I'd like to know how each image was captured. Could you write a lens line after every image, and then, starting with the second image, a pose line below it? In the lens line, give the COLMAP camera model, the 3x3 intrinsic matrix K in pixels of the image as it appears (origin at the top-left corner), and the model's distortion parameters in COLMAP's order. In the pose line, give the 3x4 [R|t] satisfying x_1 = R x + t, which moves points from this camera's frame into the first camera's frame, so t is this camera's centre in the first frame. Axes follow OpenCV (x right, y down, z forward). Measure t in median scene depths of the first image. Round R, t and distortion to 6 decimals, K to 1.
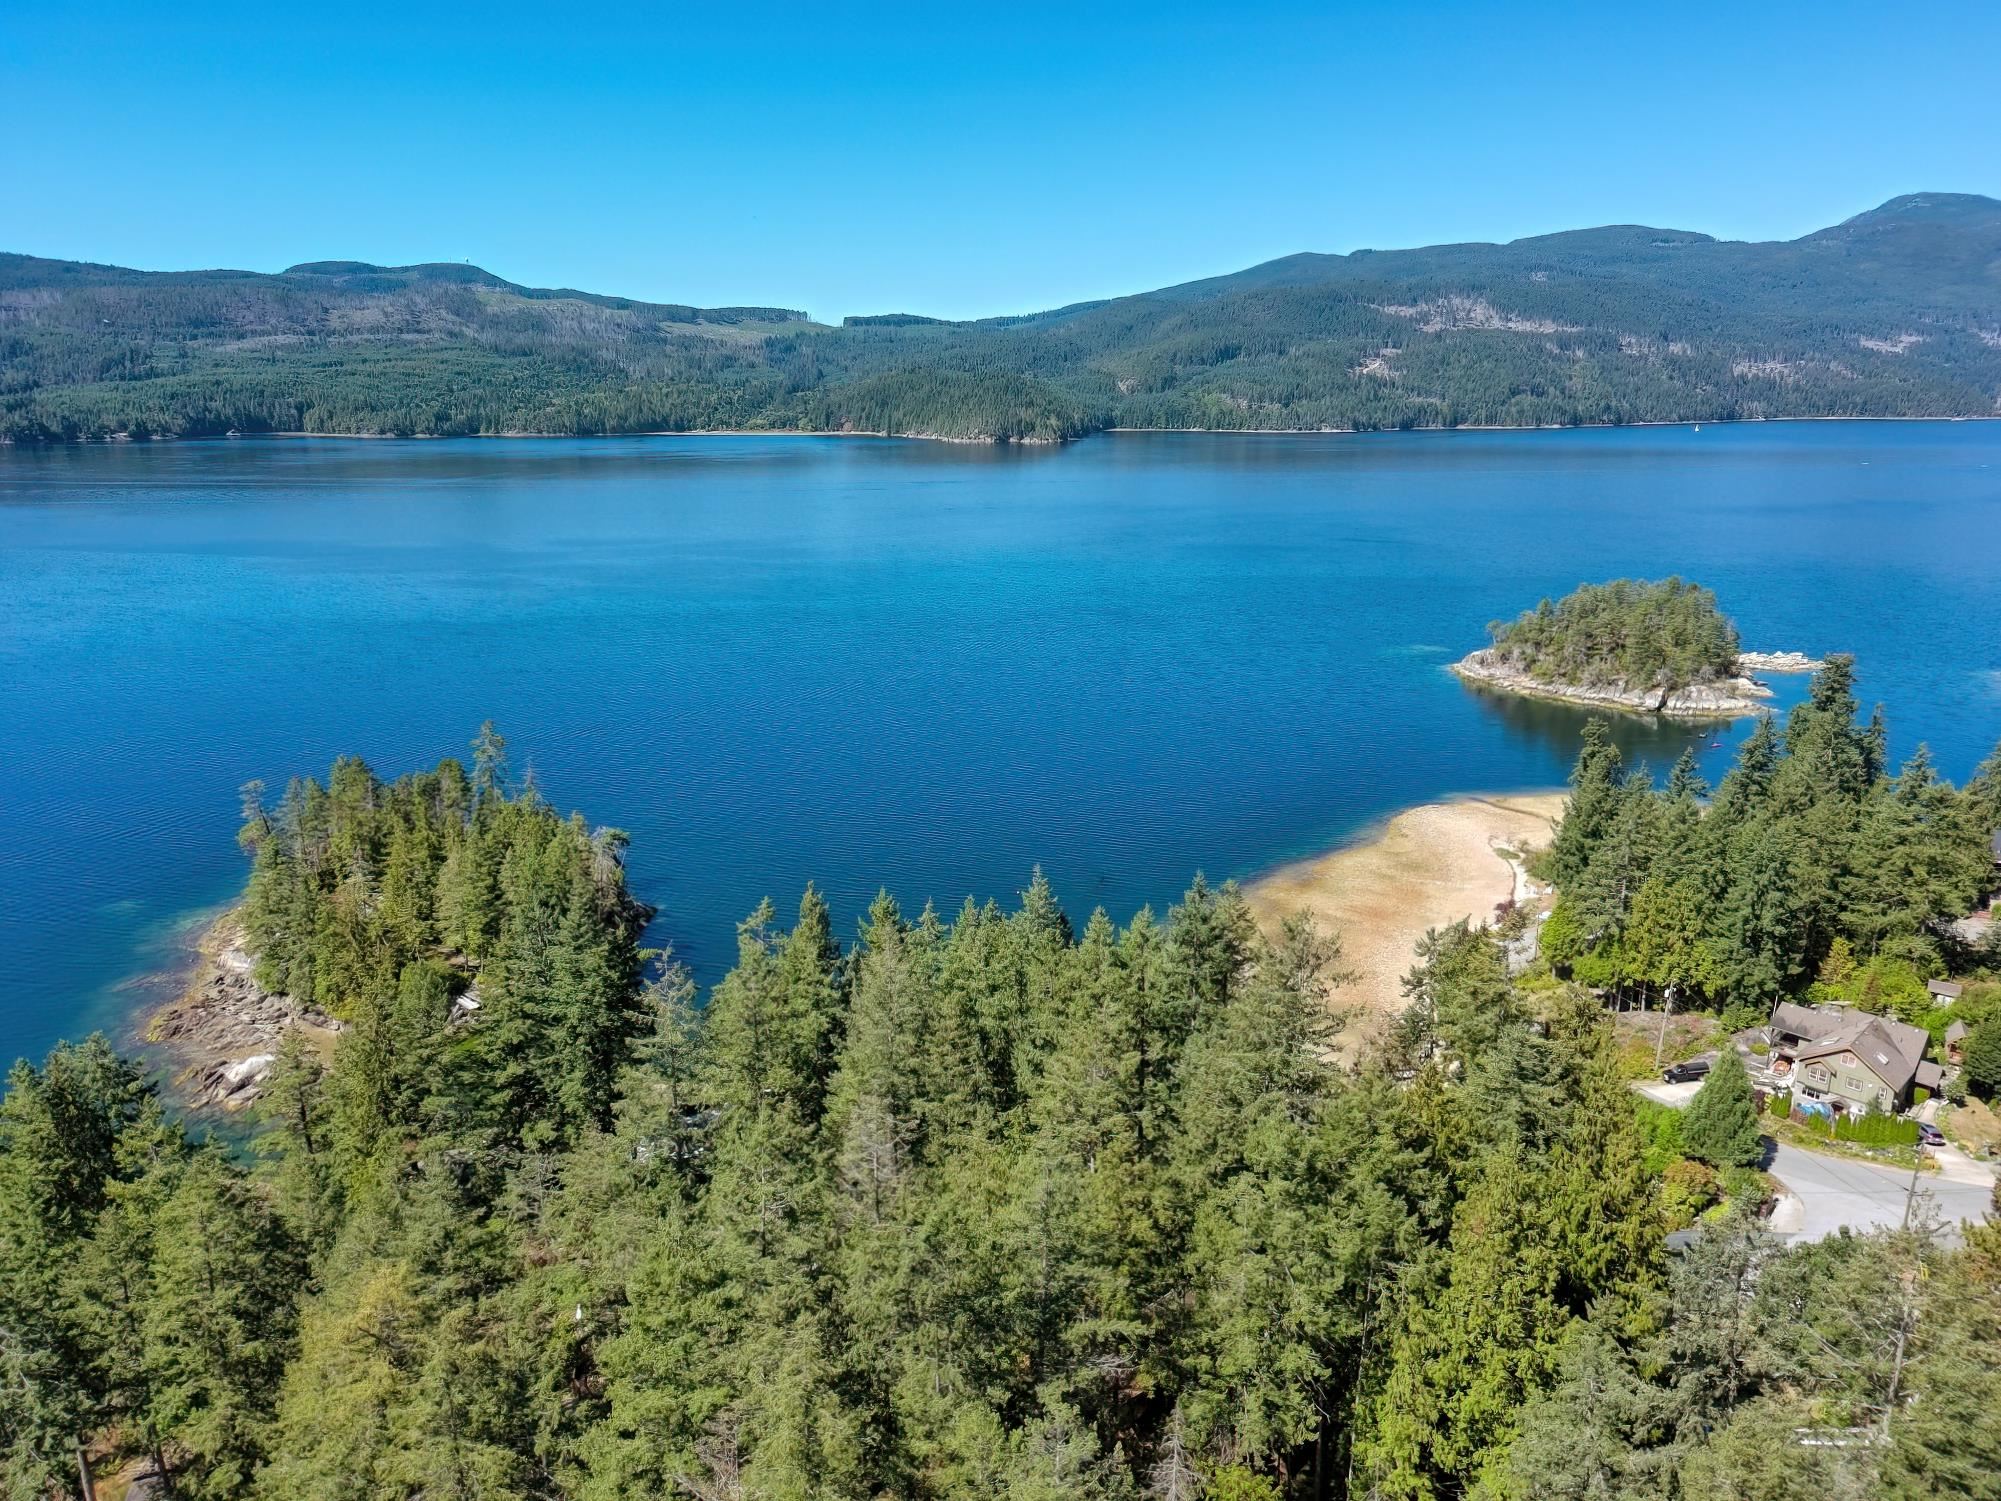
lens RADIAL K [[1342.1, 0, 1000.5], [0, 1342.1, 750.5], [0, 0, 1]] dist [0.058001, -0.027032]
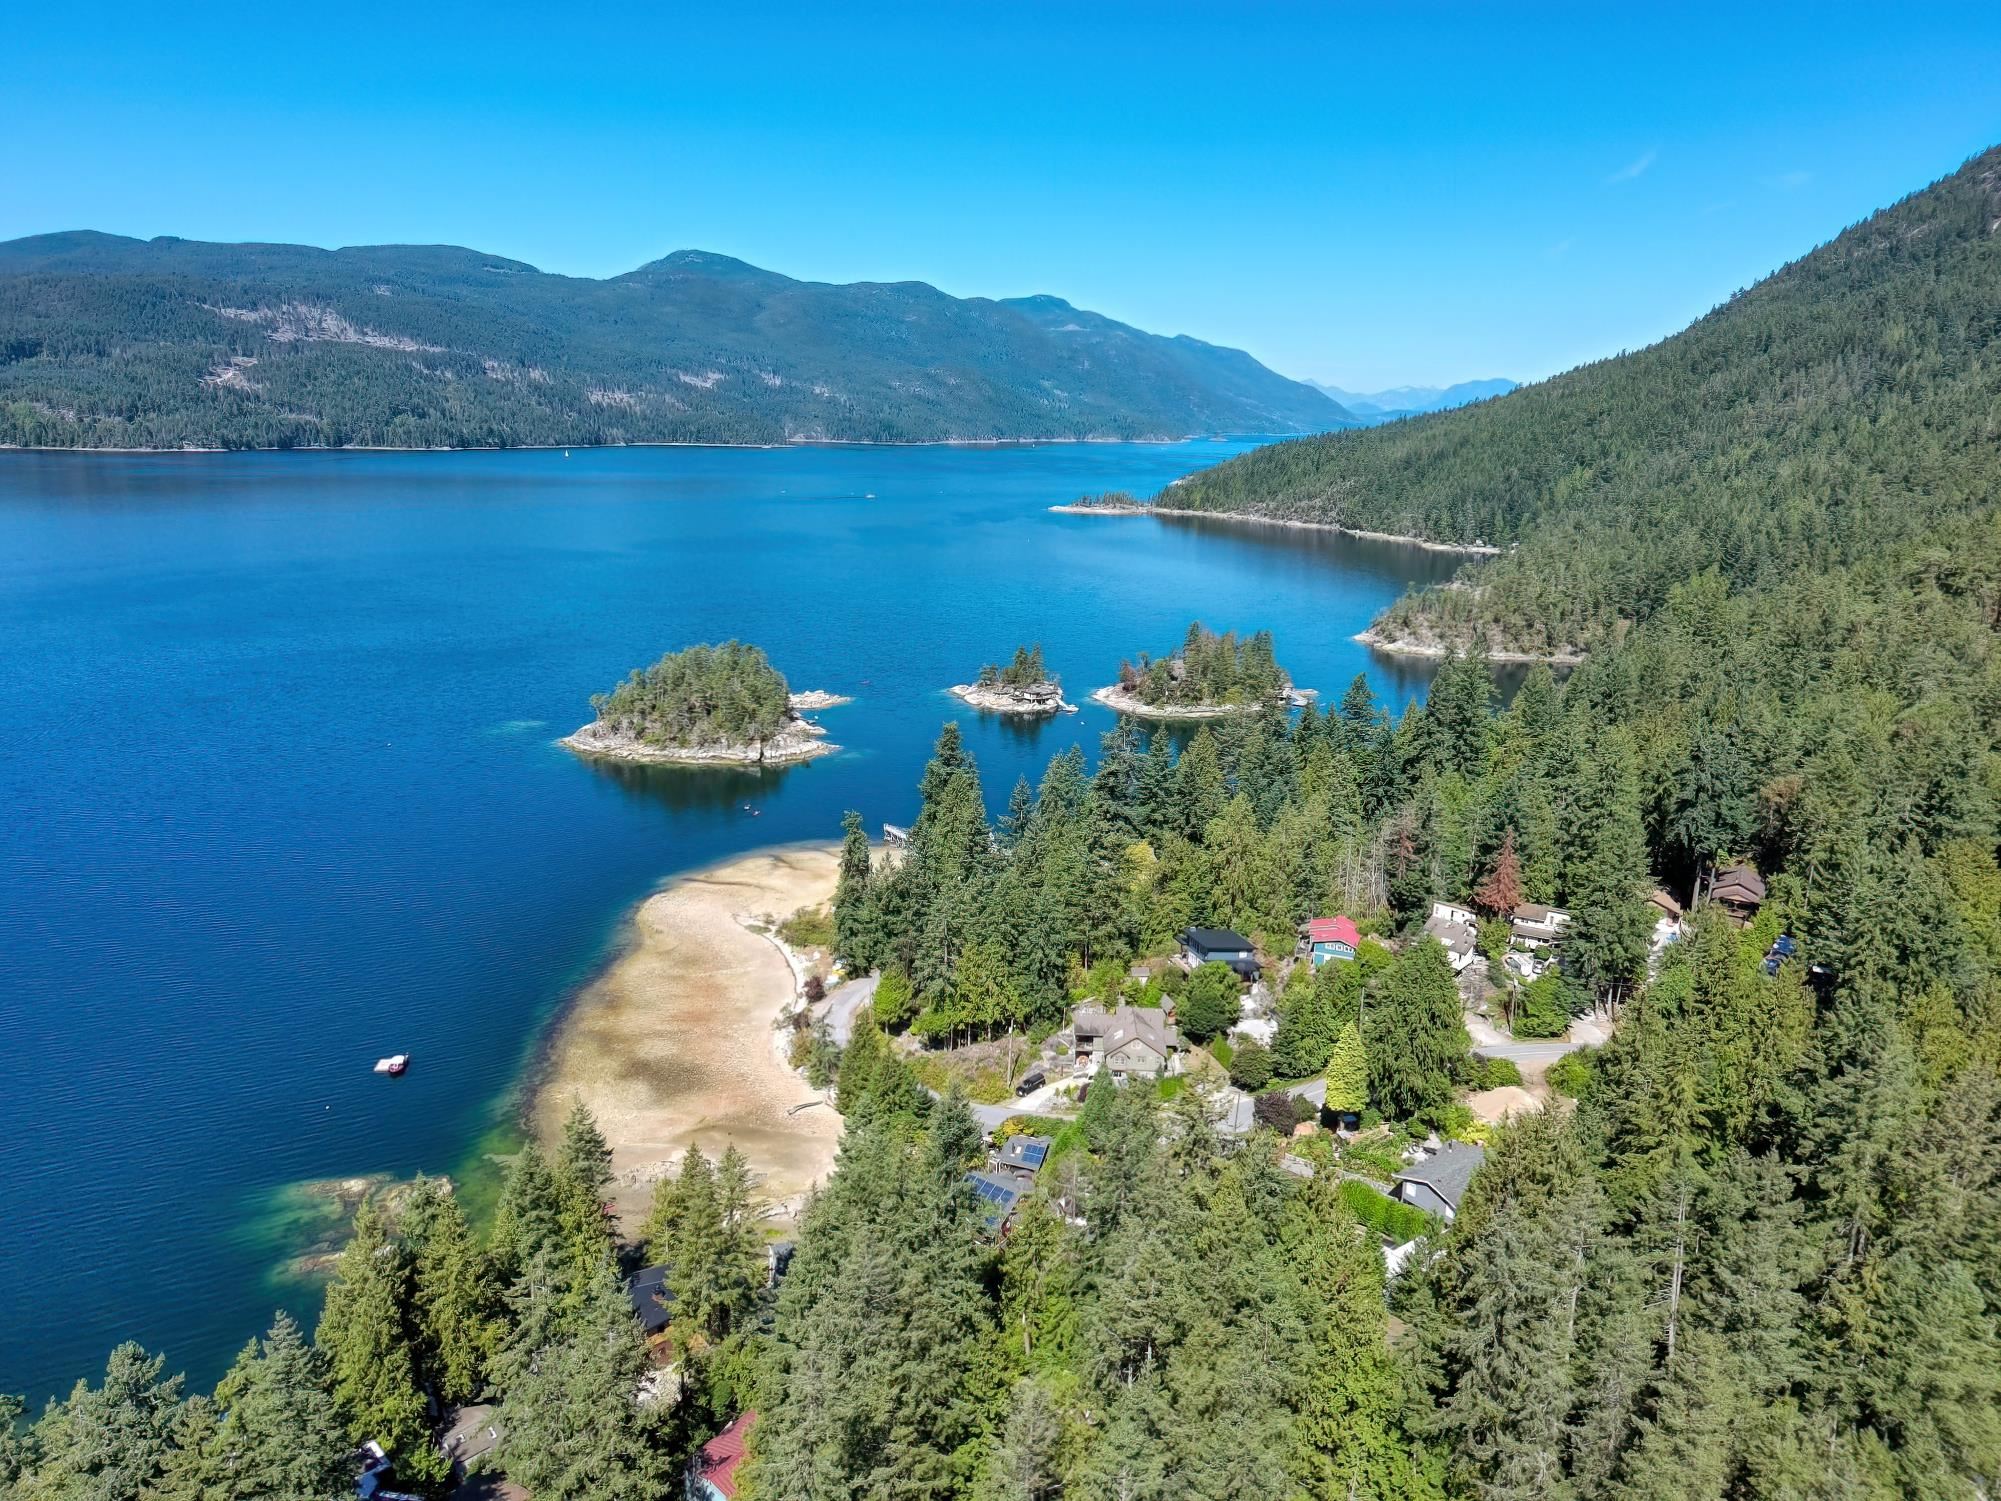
lens RADIAL K [[1342.1, 0, 1000.5], [0, 1342.1, 750.5], [0, 0, 1]] dist [0.058001, -0.027032]
pose [[0.717484, -0.145699, 0.681167, -0.107764], [0.152710, 0.986992, 0.050262, -0.046171], [-0.679630, 0.067959, 0.730401, 0.013137]]
